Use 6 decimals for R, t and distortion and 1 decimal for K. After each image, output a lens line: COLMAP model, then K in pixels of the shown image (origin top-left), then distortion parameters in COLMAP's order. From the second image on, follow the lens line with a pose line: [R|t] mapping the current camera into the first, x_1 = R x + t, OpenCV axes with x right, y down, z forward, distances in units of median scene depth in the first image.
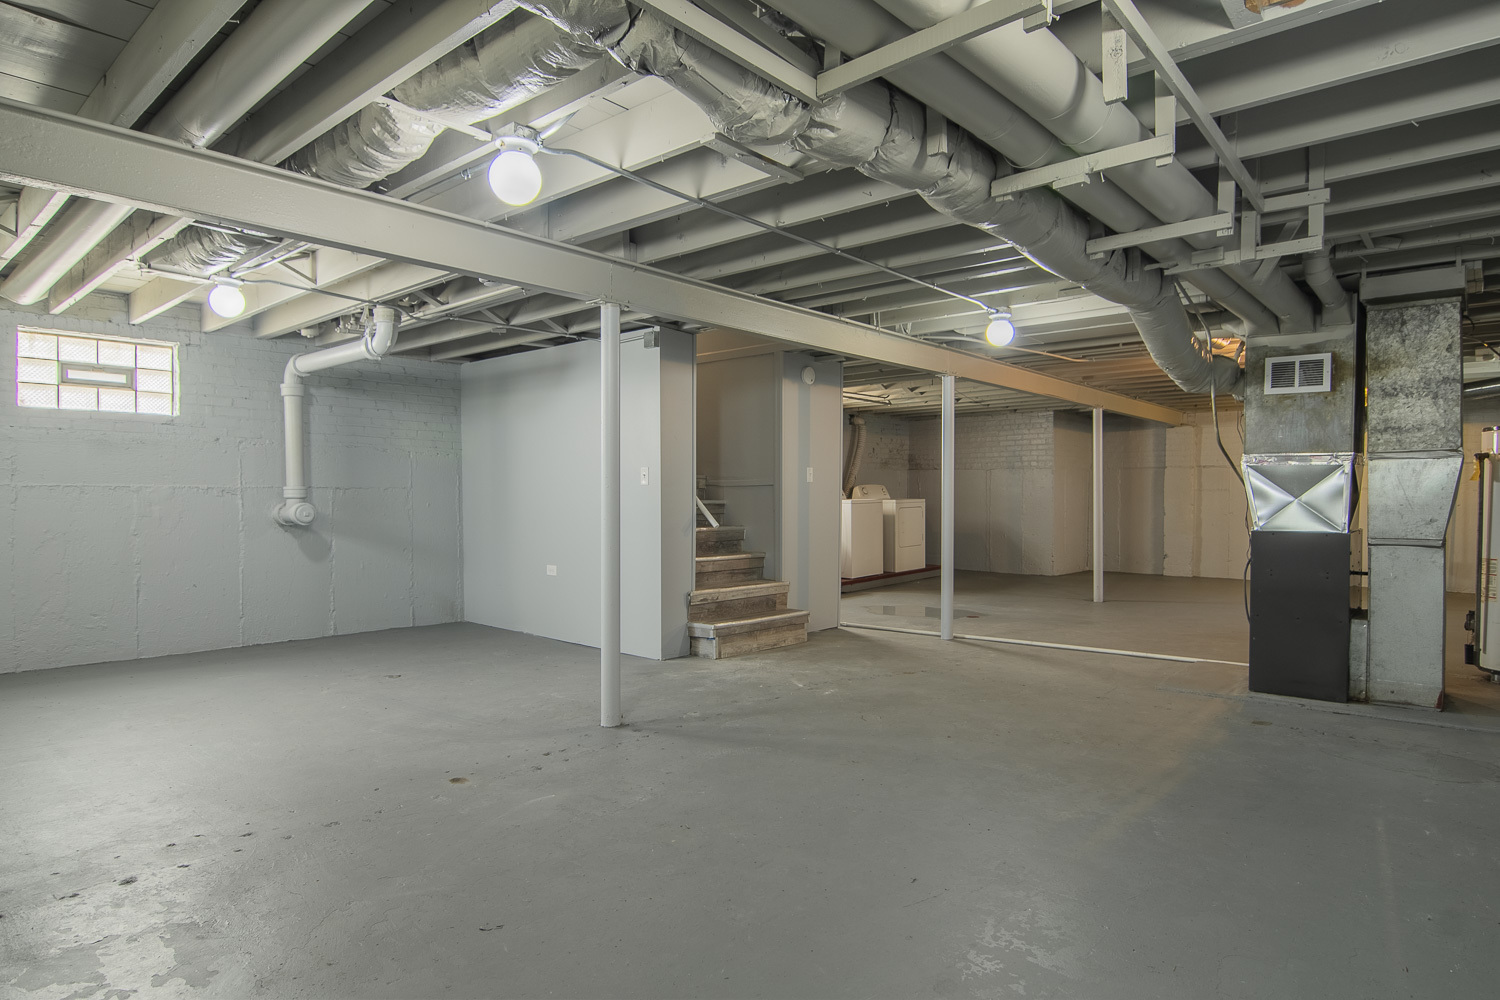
lens RADIAL K [[858.0, 0, 754.4], [0, 858.0, 505.9], [0, 0, 1]] dist [-0.003337, -0.013685]
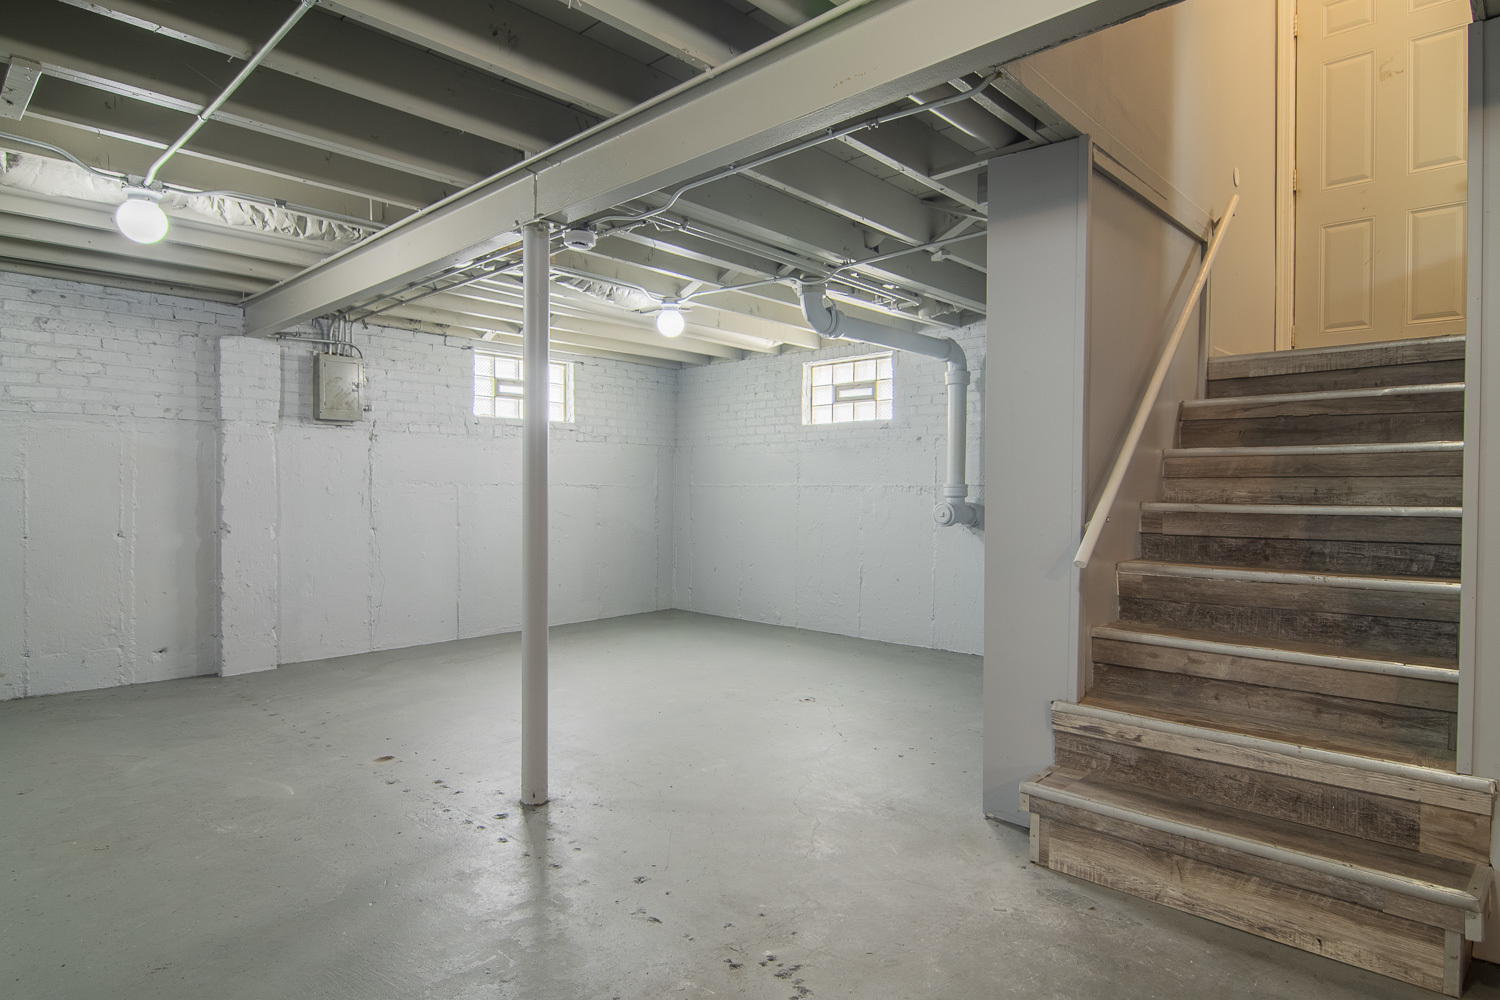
lens RADIAL K [[858.0, 0, 754.4], [0, 858.0, 505.9], [0, 0, 1]] dist [-0.003337, -0.013685]
pose [[-0.050344, 0.013432, -0.998642, 0.417711], [-0.013934, 0.999803, 0.014151, -0.010103], [0.998635, 0.014628, -0.050147, 0.909697]]
